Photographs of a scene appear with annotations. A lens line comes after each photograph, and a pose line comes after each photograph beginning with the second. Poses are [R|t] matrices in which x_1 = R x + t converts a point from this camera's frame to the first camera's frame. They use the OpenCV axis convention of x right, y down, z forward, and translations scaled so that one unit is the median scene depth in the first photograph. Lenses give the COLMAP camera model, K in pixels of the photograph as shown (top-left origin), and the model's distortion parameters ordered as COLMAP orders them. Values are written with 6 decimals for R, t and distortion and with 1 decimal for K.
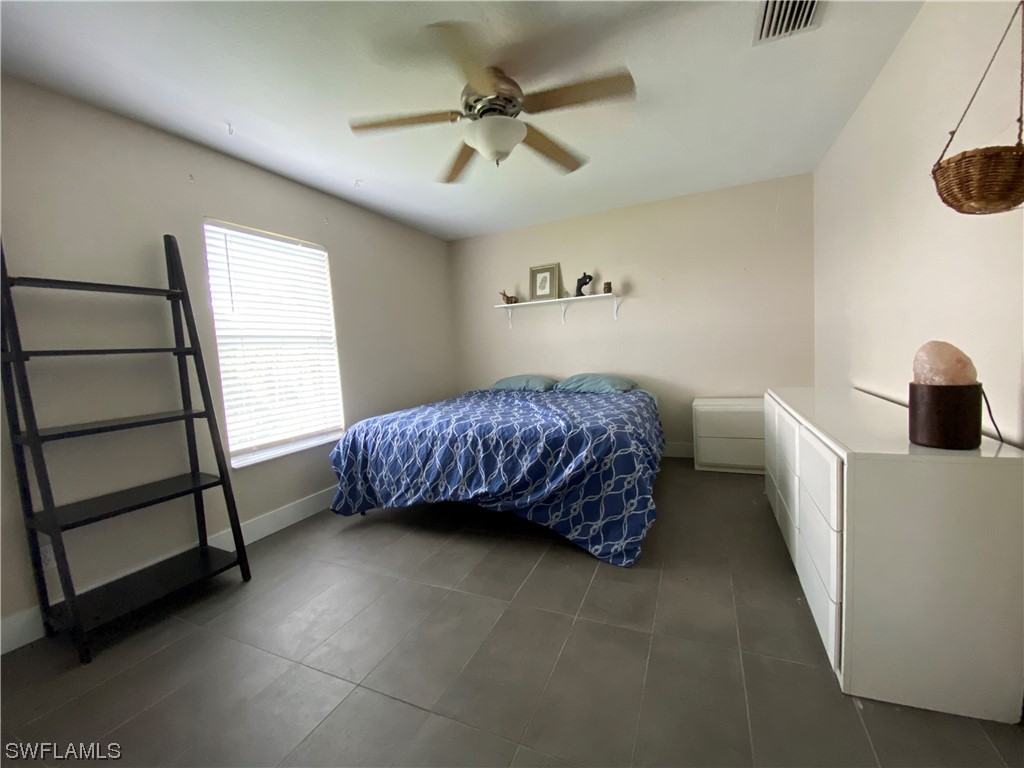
lens RADIAL K [[415.9, 0, 510.4], [0, 415.9, 380.1], [0, 0, 1]] dist [0.026943, -0.023563]
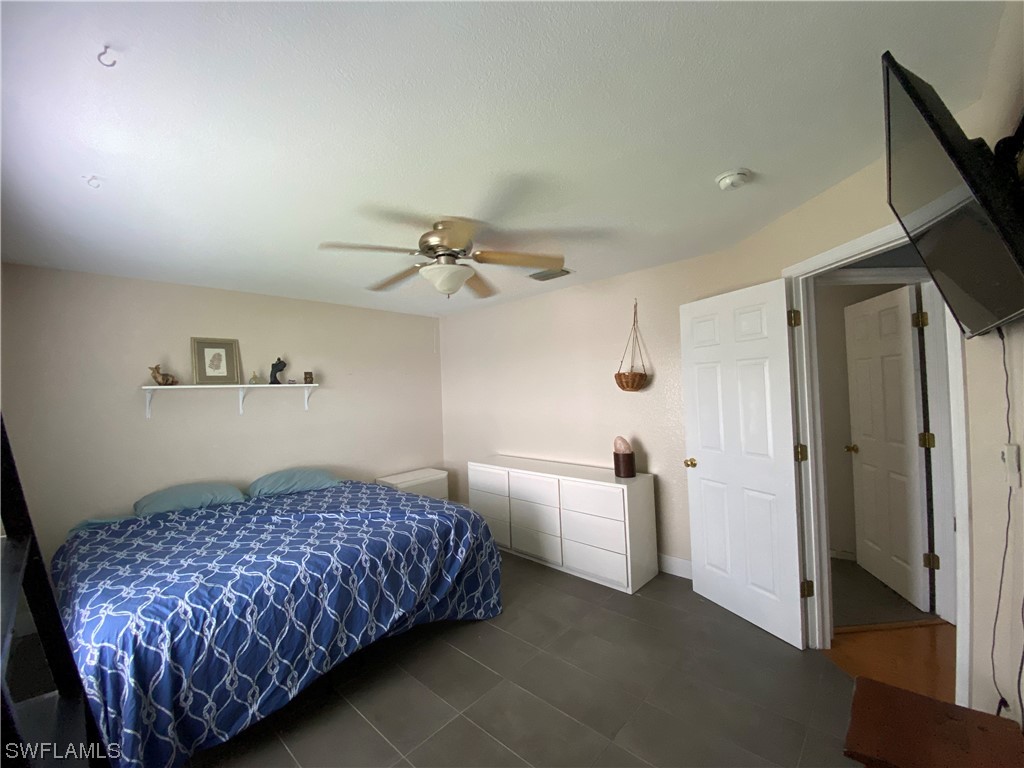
lens RADIAL K [[415.9, 0, 510.4], [0, 415.9, 380.1], [0, 0, 1]] dist [0.026943, -0.023563]
pose [[0.317820, 0.063739, 0.946006, -0.815362], [0.083942, 0.991929, -0.095034, -0.125759], [-0.944428, 0.109614, 0.309904, 0.386052]]
